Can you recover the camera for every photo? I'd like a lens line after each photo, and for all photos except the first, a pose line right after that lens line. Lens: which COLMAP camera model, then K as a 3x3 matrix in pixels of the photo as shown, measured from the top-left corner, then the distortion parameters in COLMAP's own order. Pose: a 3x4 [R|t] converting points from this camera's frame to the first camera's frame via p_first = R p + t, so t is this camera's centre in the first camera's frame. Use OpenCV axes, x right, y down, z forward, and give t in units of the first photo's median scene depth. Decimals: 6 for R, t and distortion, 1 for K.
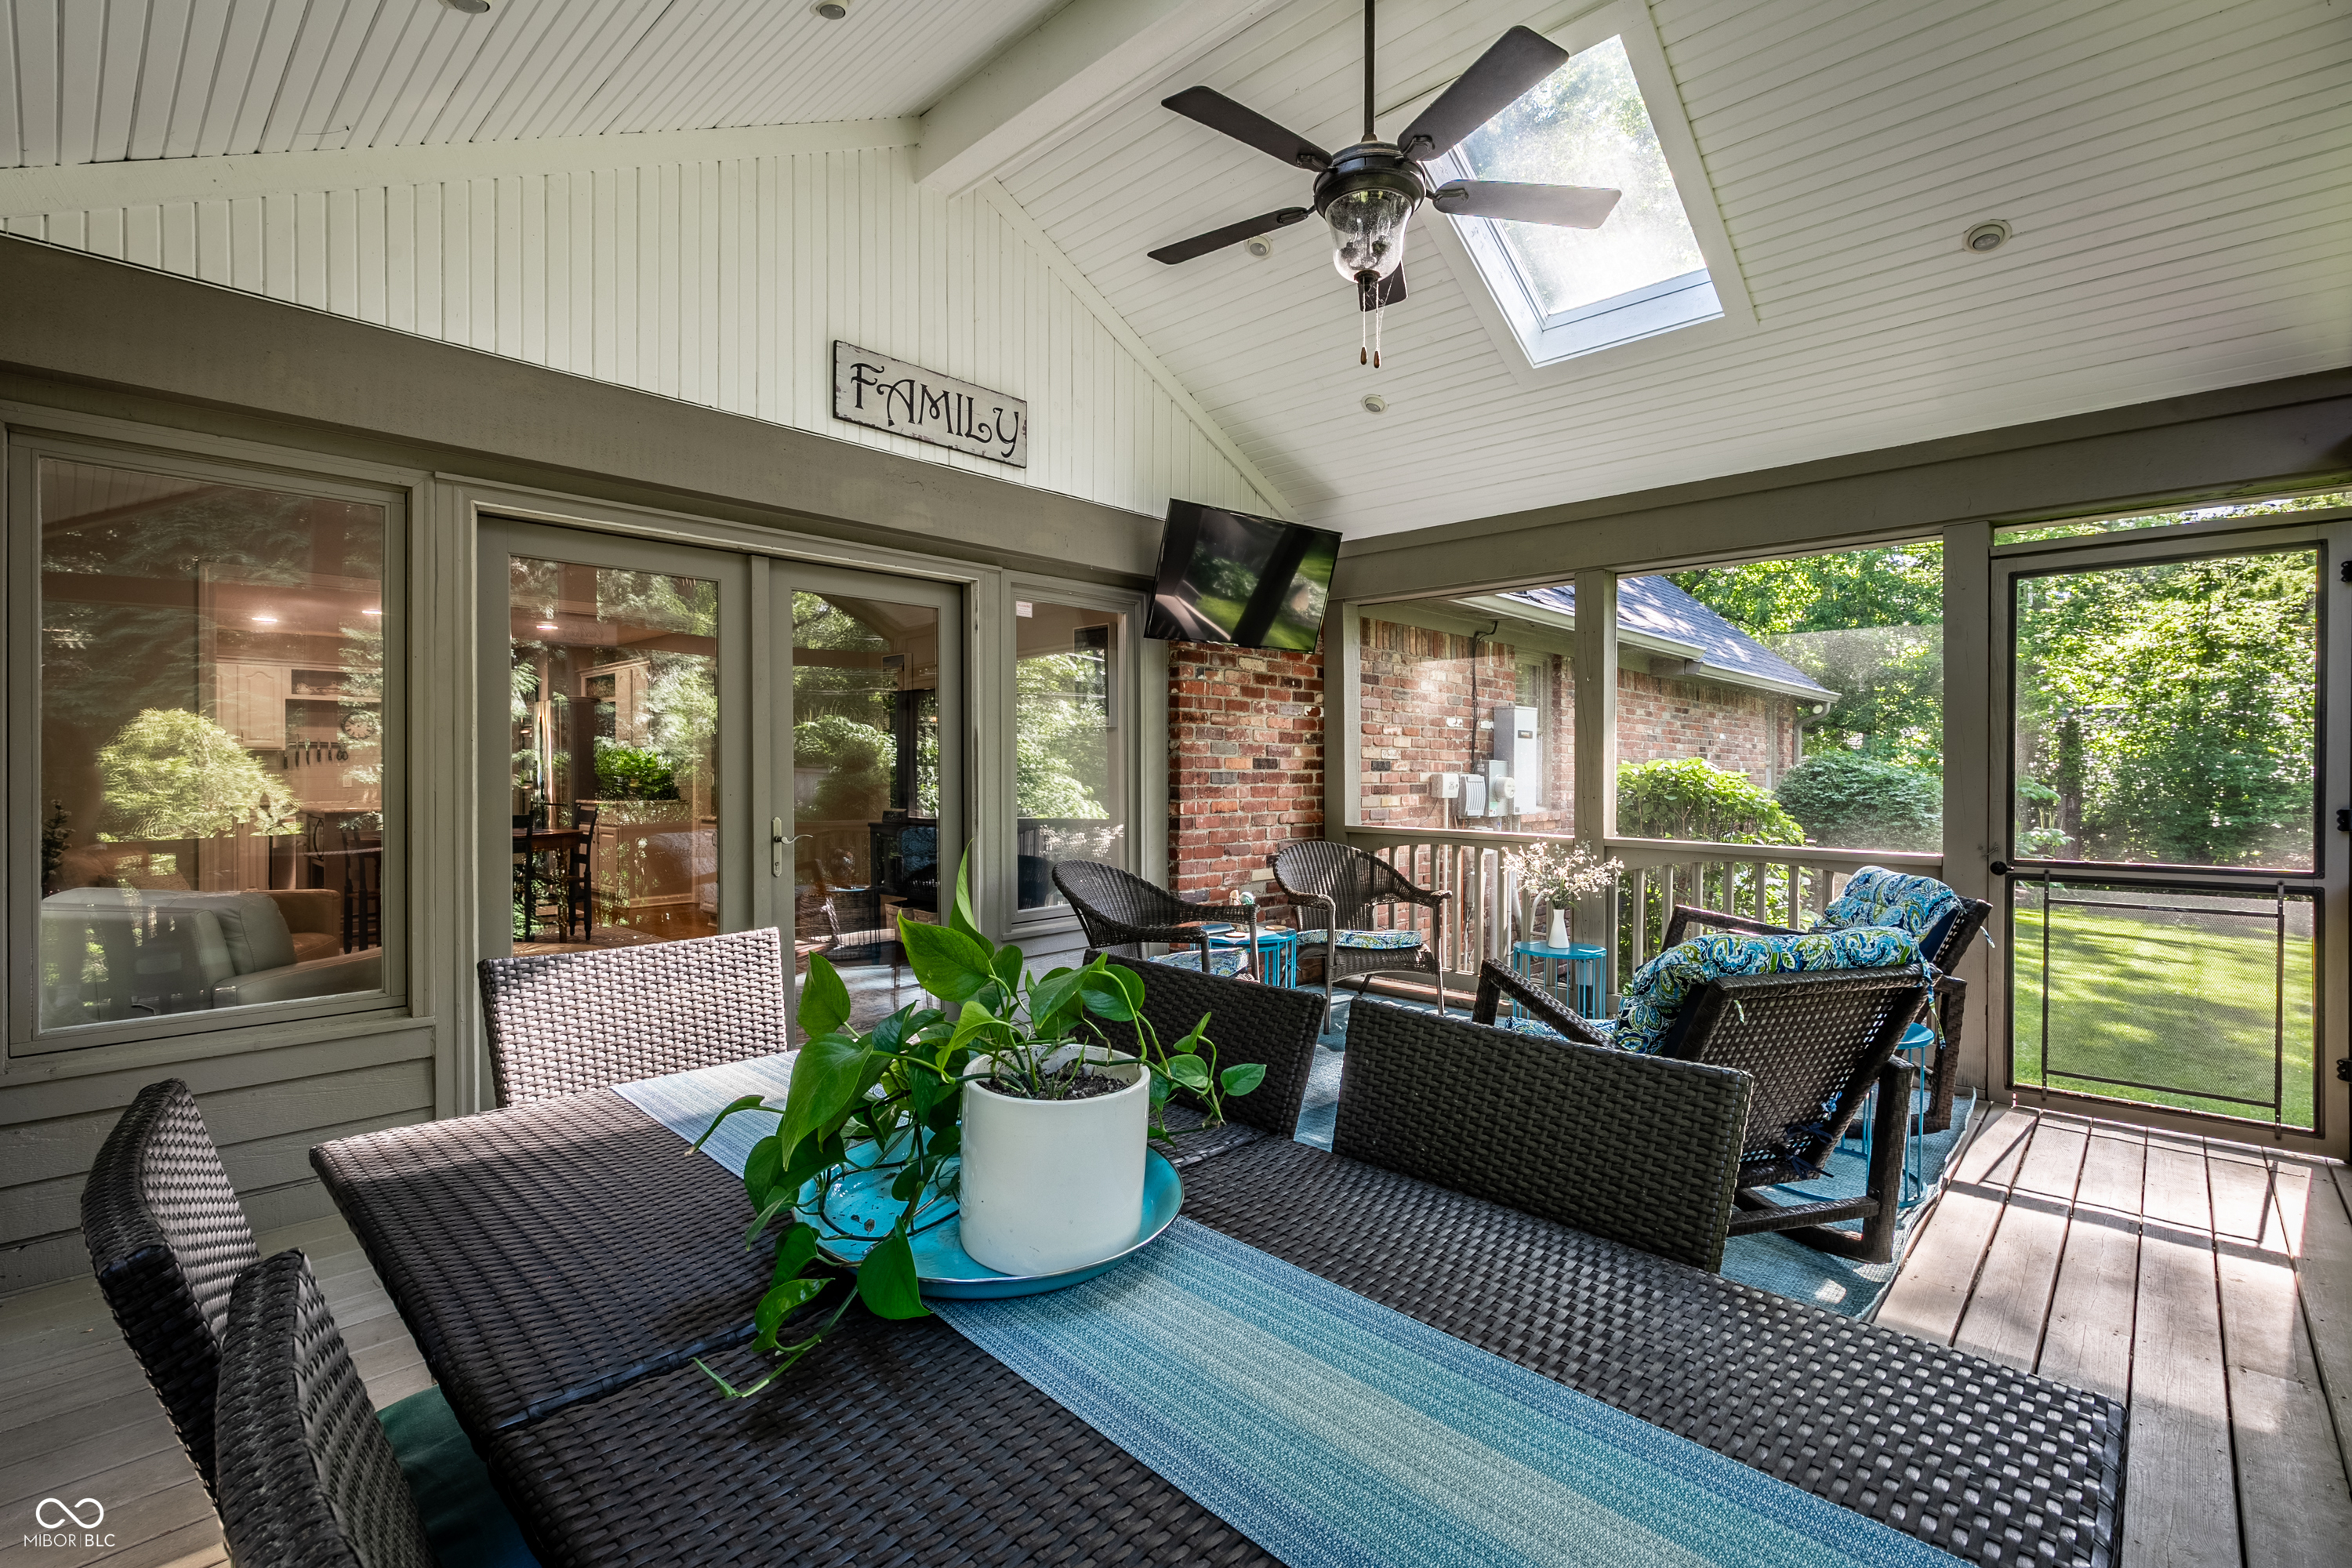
lens RADIAL K [[1045.6, 0, 1181.0], [0, 1045.6, 778.6], [0, 0, 1]] dist [-0.007871, 0.001428]
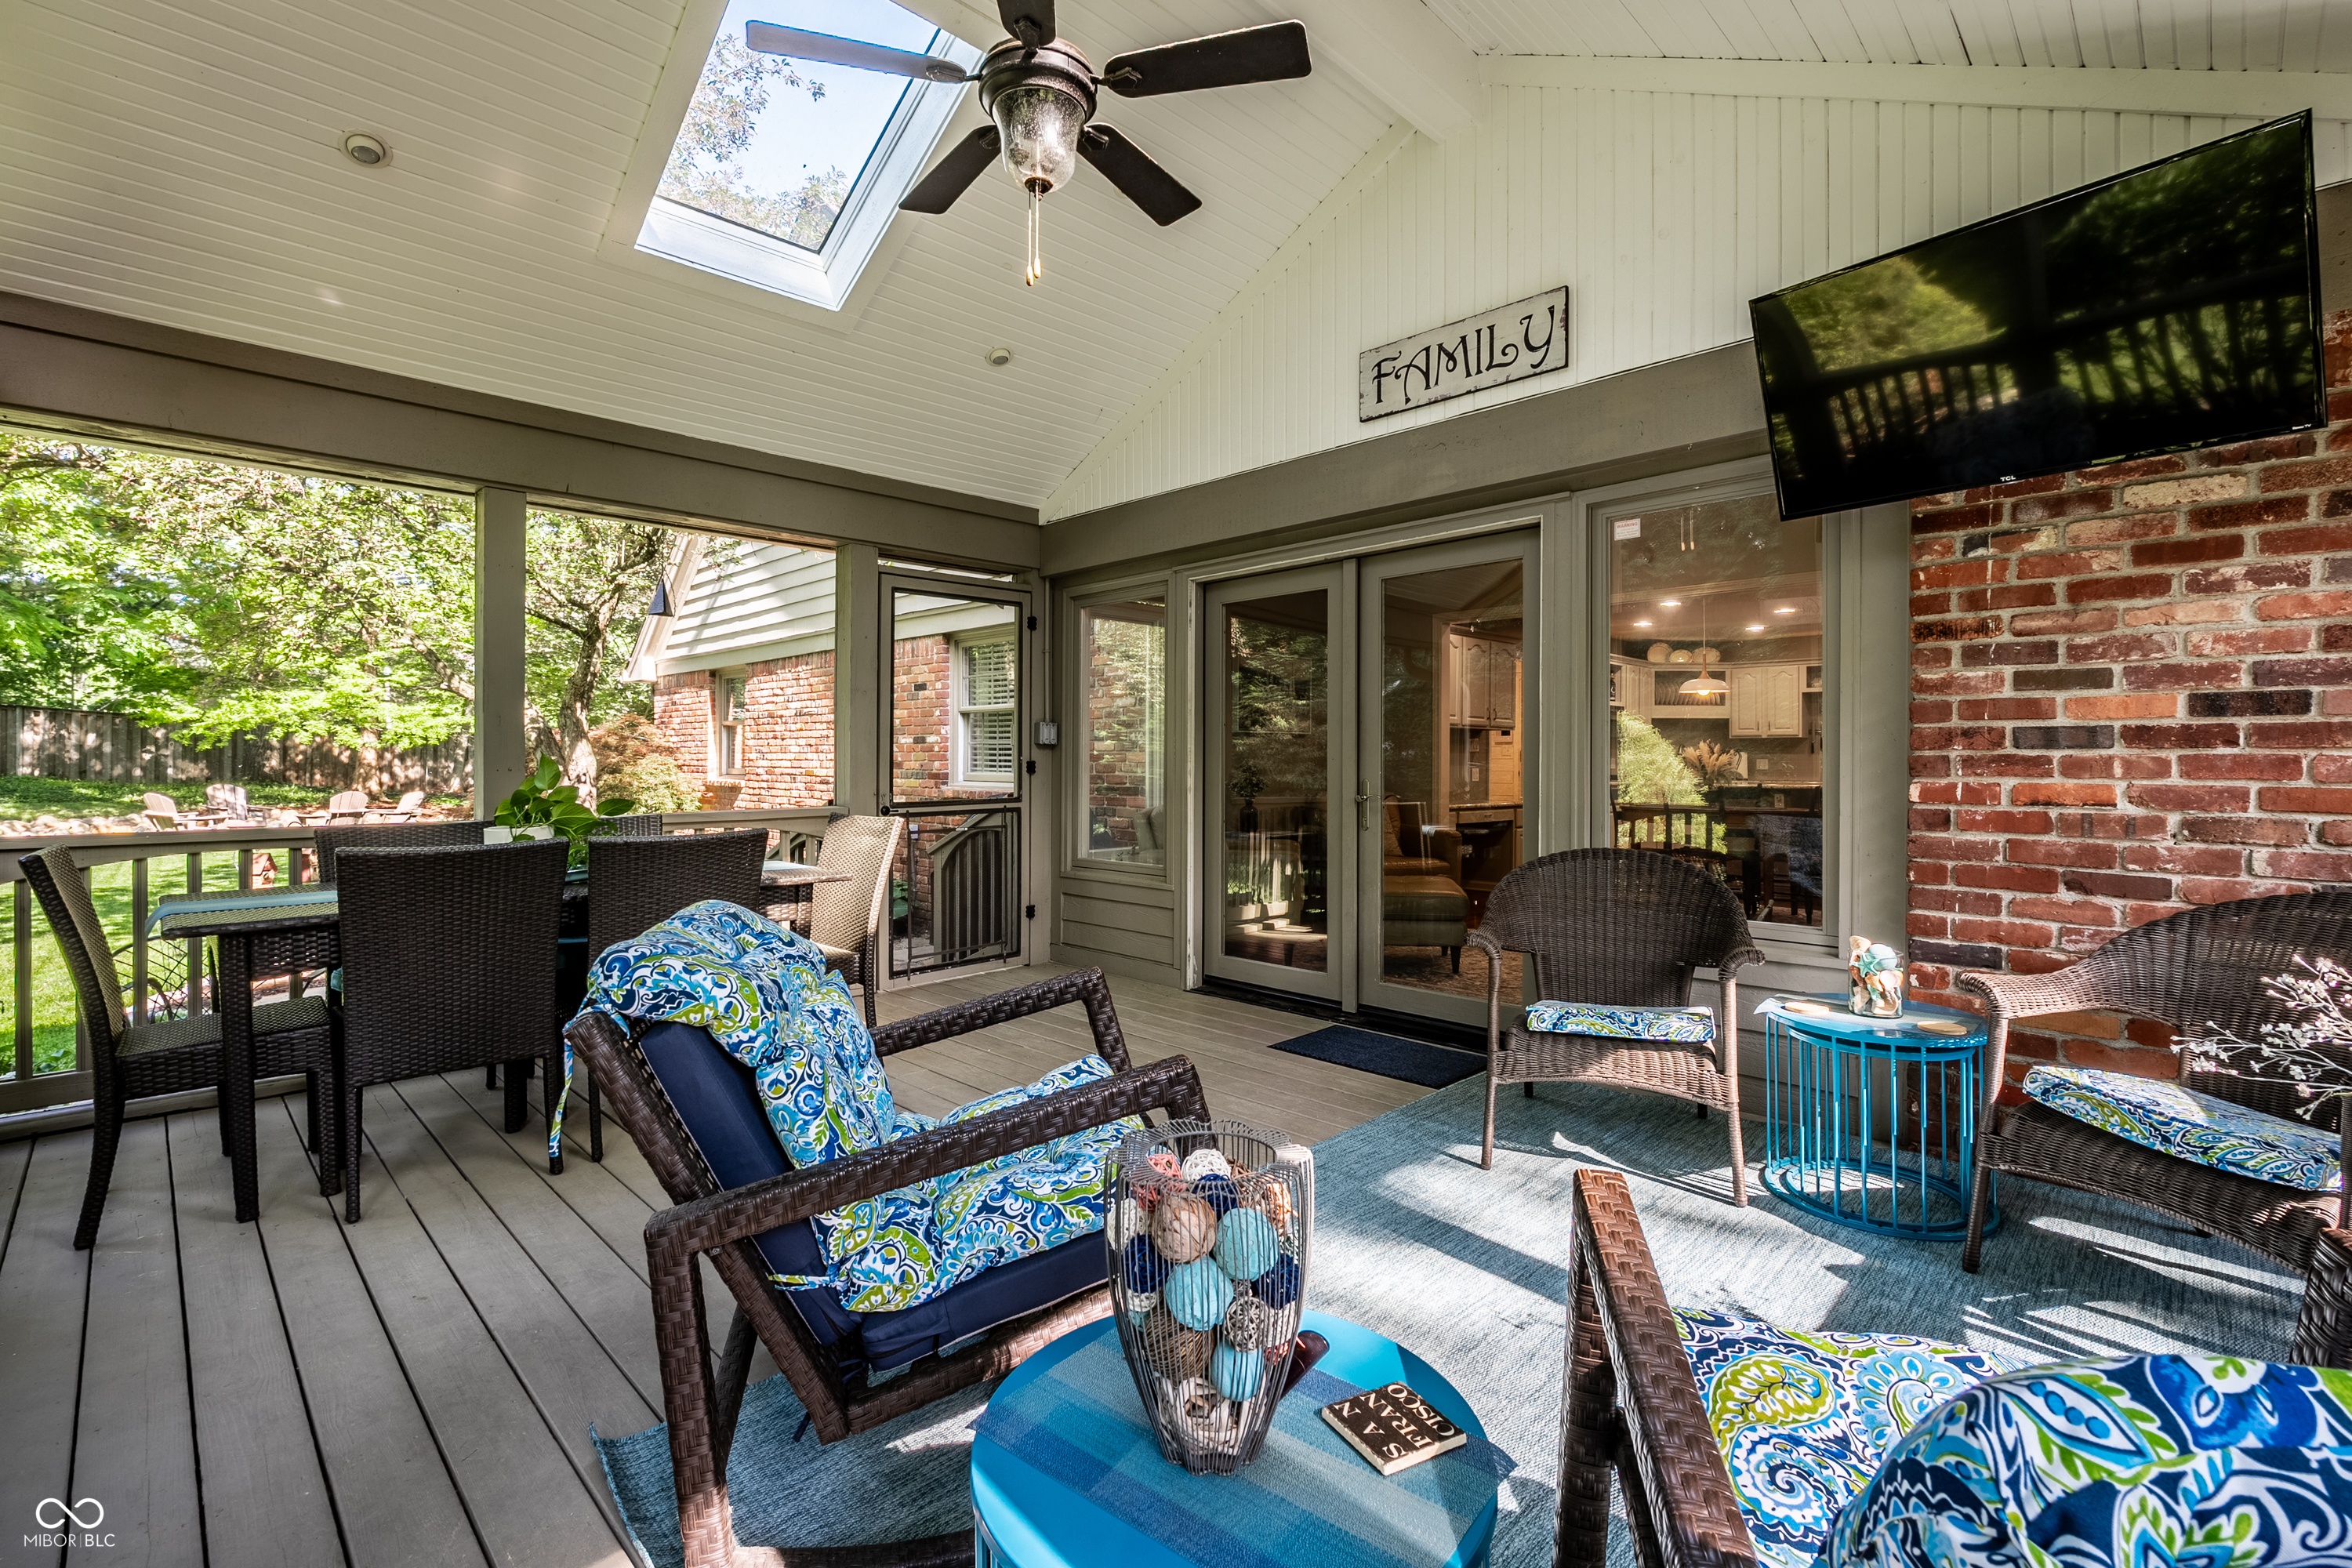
lens RADIAL K [[1045.6, 0, 1173.4], [0, 1045.6, 768.8], [0, 0, 1]] dist [-0.007871, 0.001428]
pose [[-0.027729, 0.005843, -0.999598, 0.629739], [-0.005490, 0.999967, 0.005998, 0.015641], [0.999600, 0.005654, -0.027696, 0.658629]]
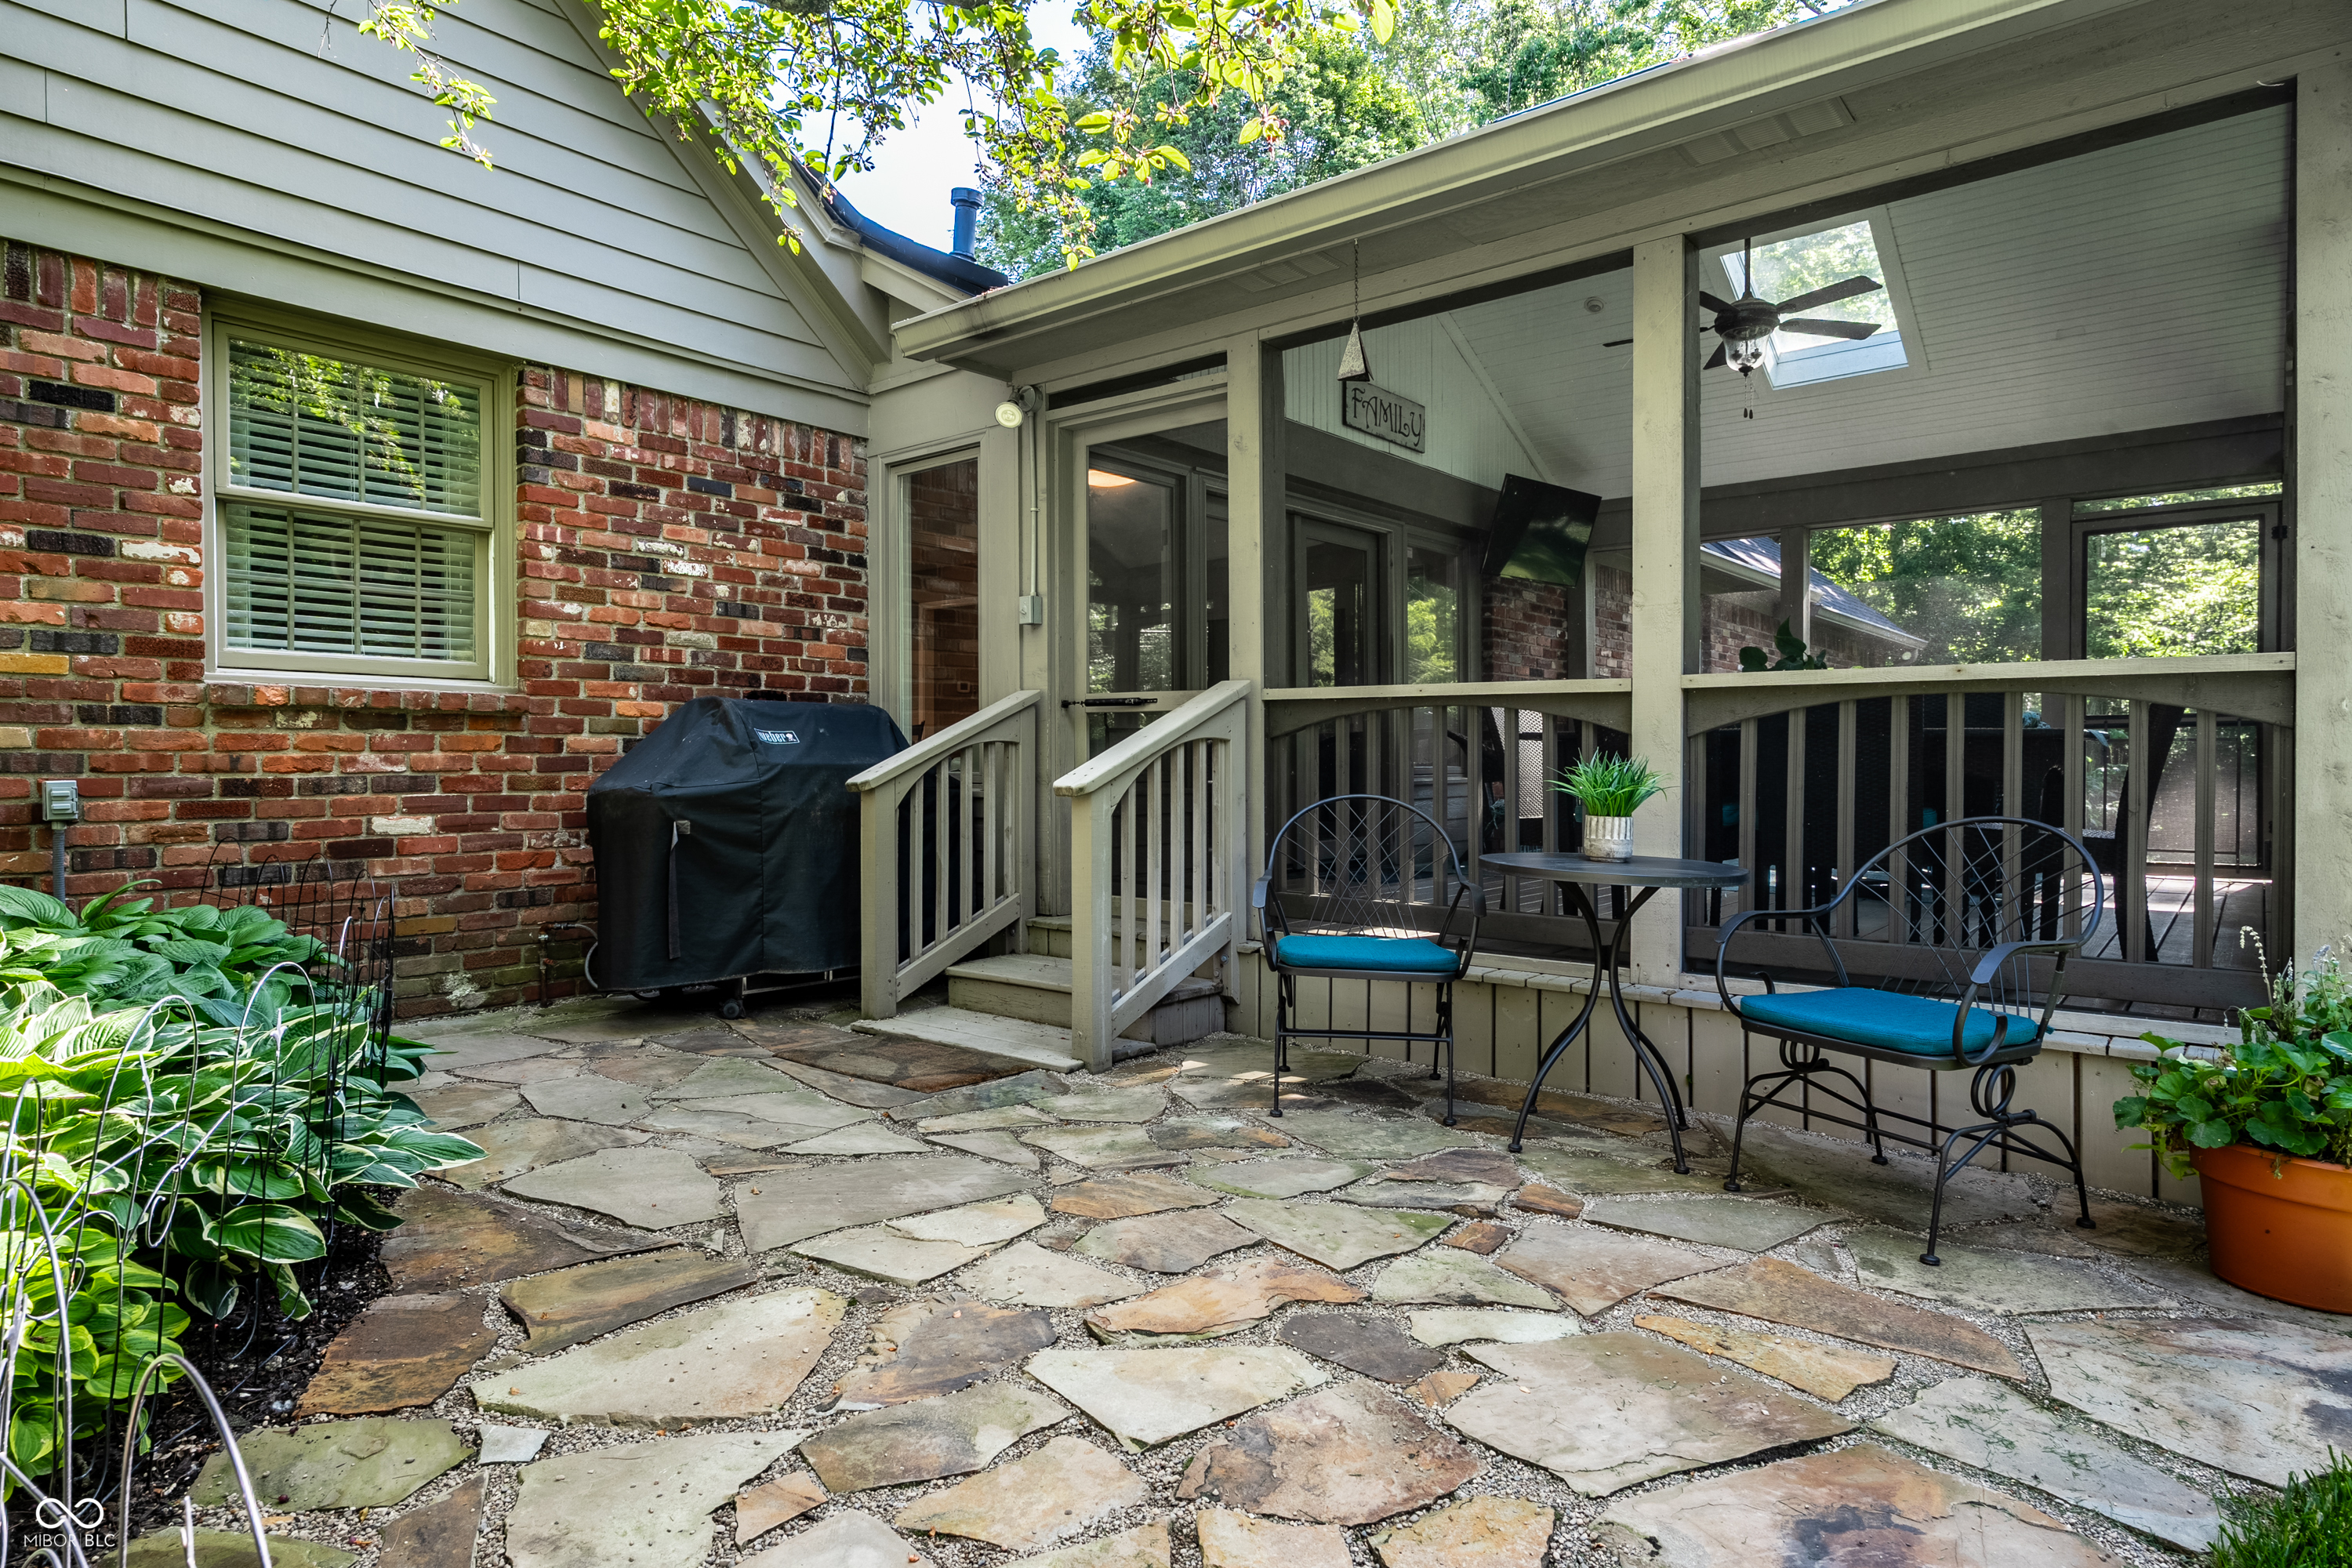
lens RADIAL K [[1384.8, 0, 1109.2], [0, 1384.8, 793.6], [0, 0, 1]] dist [0.000104, -0.000958]
pose [[0.998166, -0.002327, 0.060493, -0.656932], [0.001963, 0.999980, 0.006066, 0.147993], [-0.060506, -0.005937, 0.998150, -0.821438]]
